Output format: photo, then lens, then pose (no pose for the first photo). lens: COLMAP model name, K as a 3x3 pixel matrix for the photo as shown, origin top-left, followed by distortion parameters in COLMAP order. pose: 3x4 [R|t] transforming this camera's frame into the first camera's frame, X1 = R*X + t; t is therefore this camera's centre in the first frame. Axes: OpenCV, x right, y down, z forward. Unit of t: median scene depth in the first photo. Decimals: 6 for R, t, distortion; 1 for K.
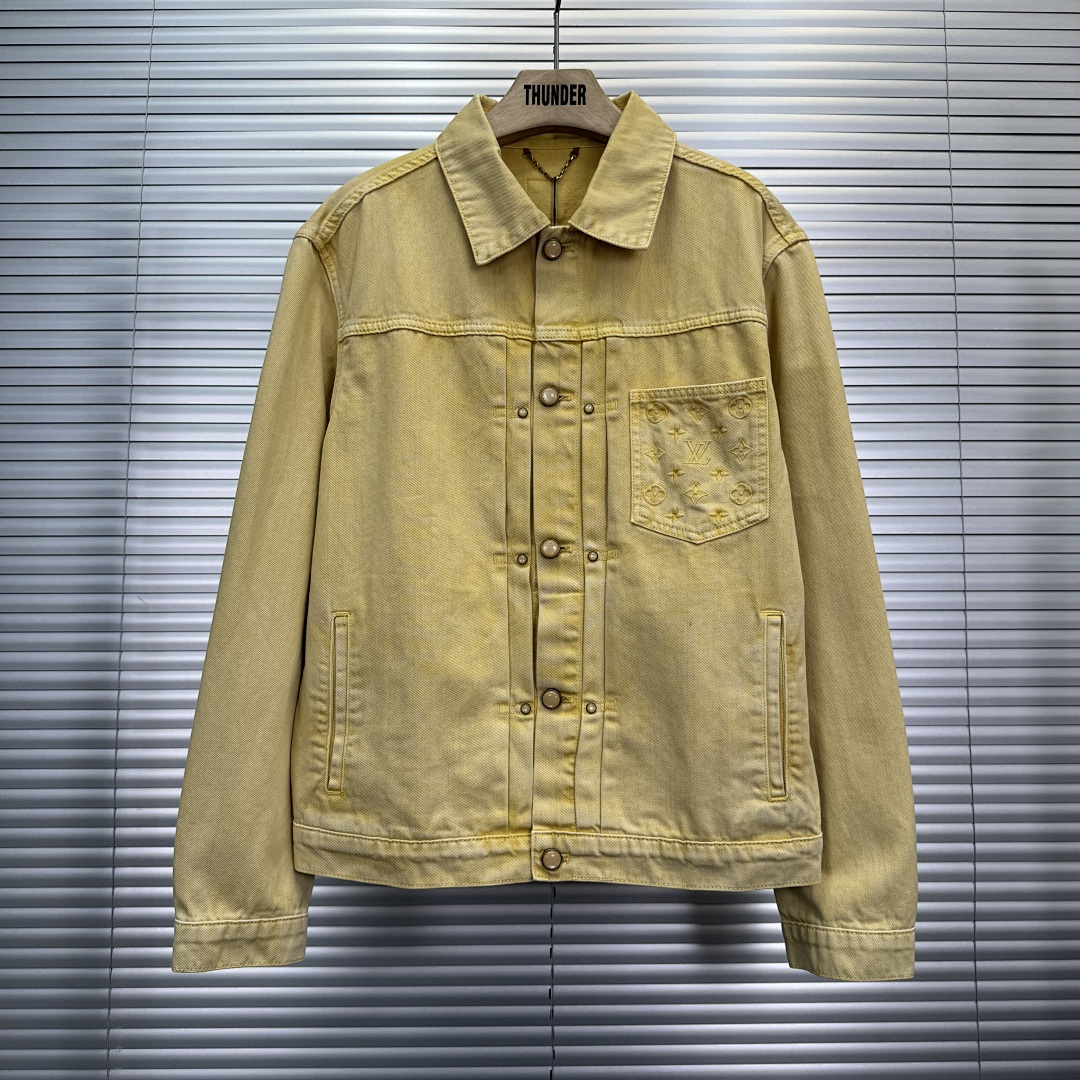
lens RADIAL K [[1058.3, 0, 540.3], [0, 1058.3, 545.9], [0, 0, 1]] dist [0.218600, -0.540104]
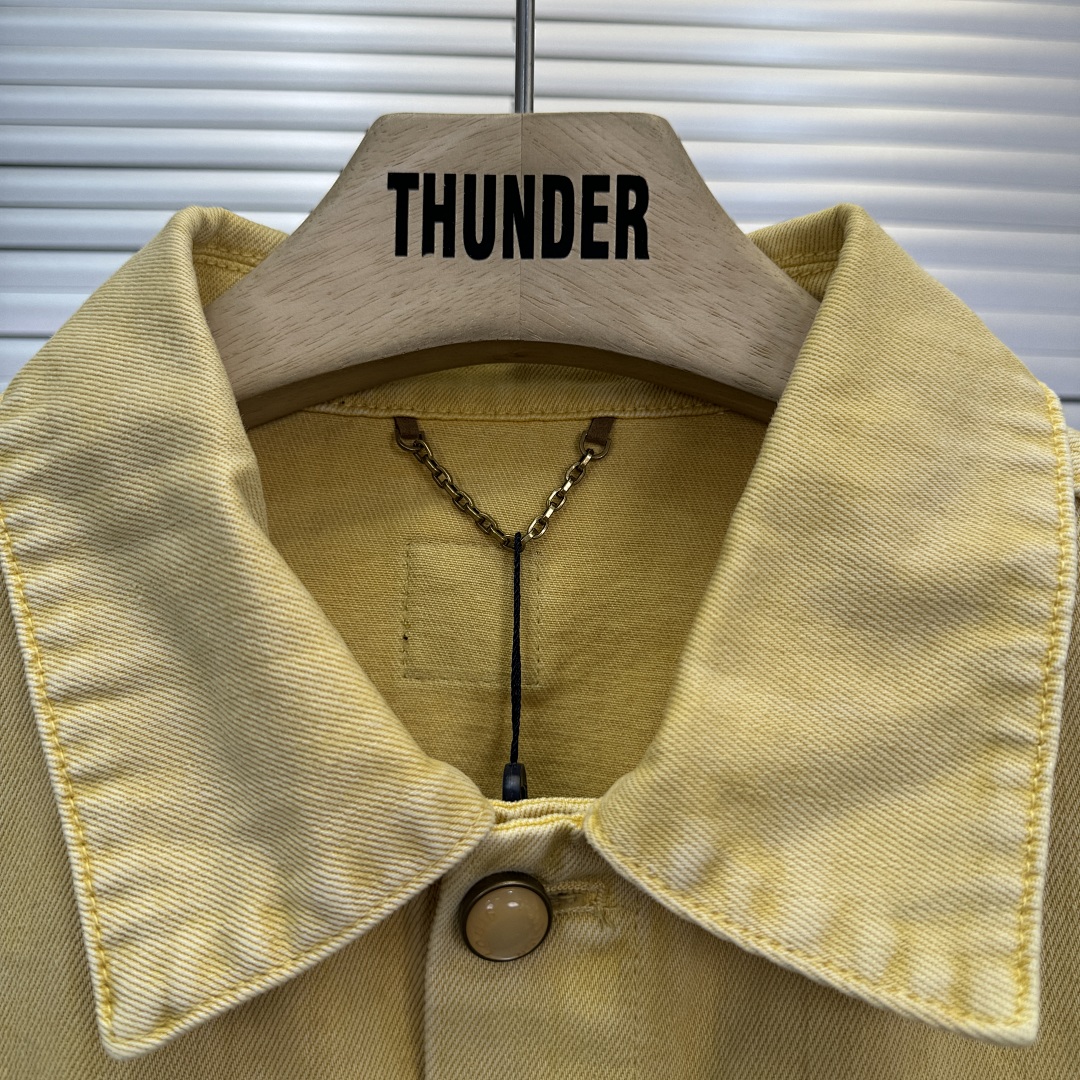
lens RADIAL K [[1082.4, 0, 545.5], [0, 1082.4, 573.6], [0, 0, 1]] dist [0.071616, -0.250342]
pose [[0.999342, 0.003435, 0.036107, 0.011428], [-0.000521, 0.996762, -0.080404, -0.328951], [-0.036266, 0.080332, 0.996108, 0.790171]]
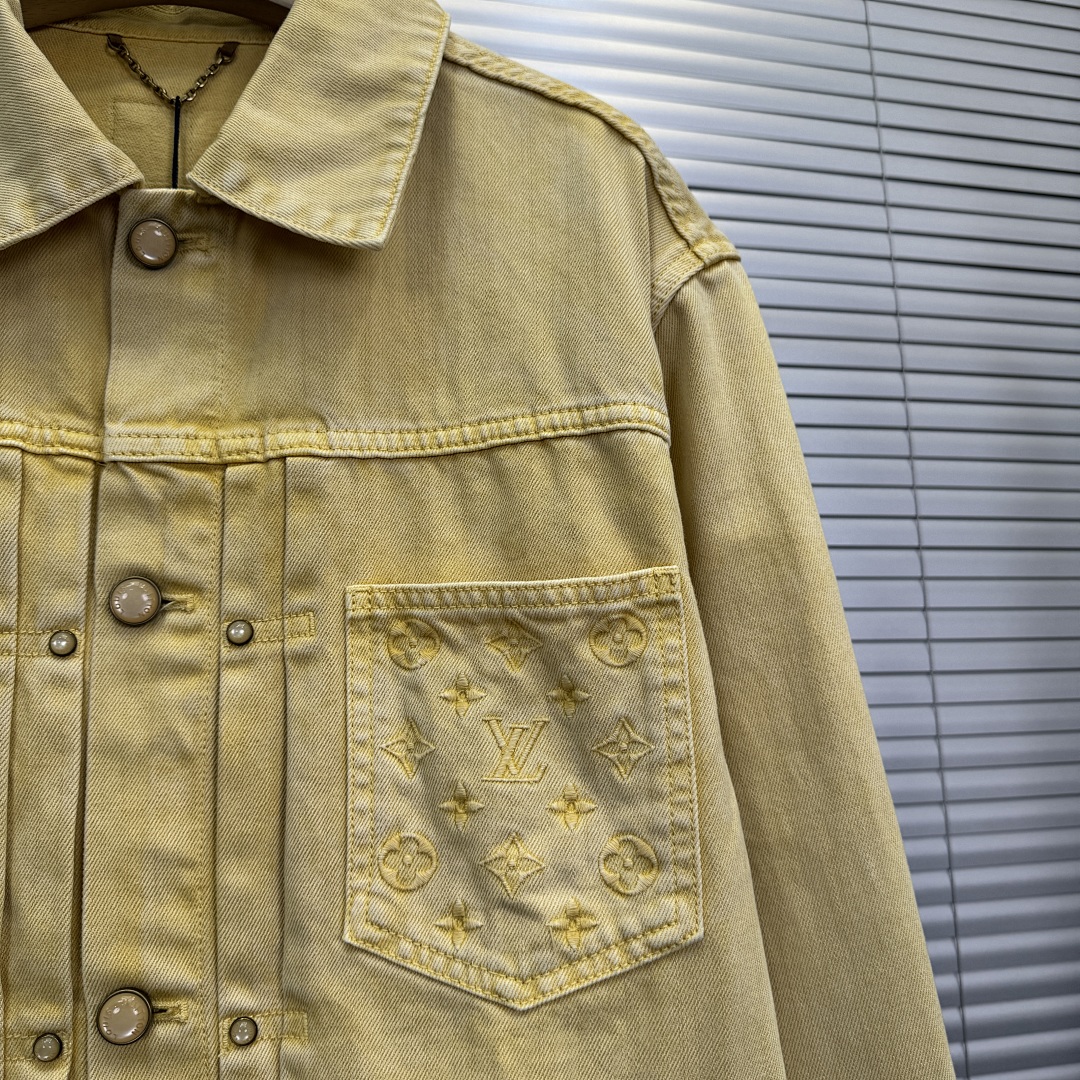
lens RADIAL K [[1092.3, 0, 551.0], [0, 1092.3, 540.3], [0, 0, 1]] dist [0.088435, -0.225297]
pose [[0.978924, 0.002979, 0.204205, 0.075163], [0.016894, 0.995285, -0.095508, -0.122272], [-0.203526, 0.096945, 0.974258, 0.576159]]
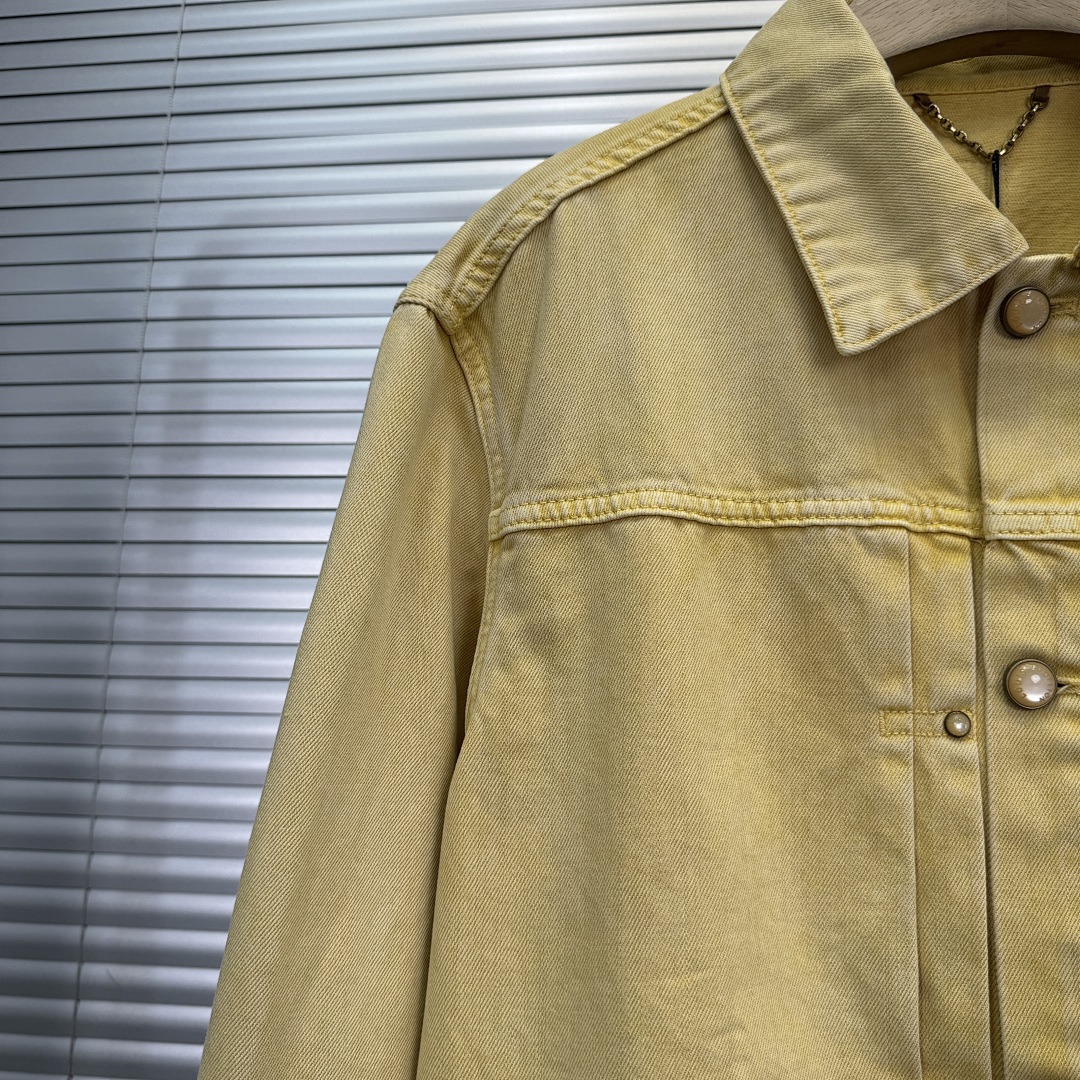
lens RADIAL K [[1092.3, 0, 551.0], [0, 1092.3, 540.3], [0, 0, 1]] dist [0.088435, -0.225297]
pose [[0.992624, -0.000079, -0.121235, -0.114439], [-0.009660, 0.996769, -0.079742, -0.159458], [0.120849, 0.080325, 0.989416, 0.587383]]
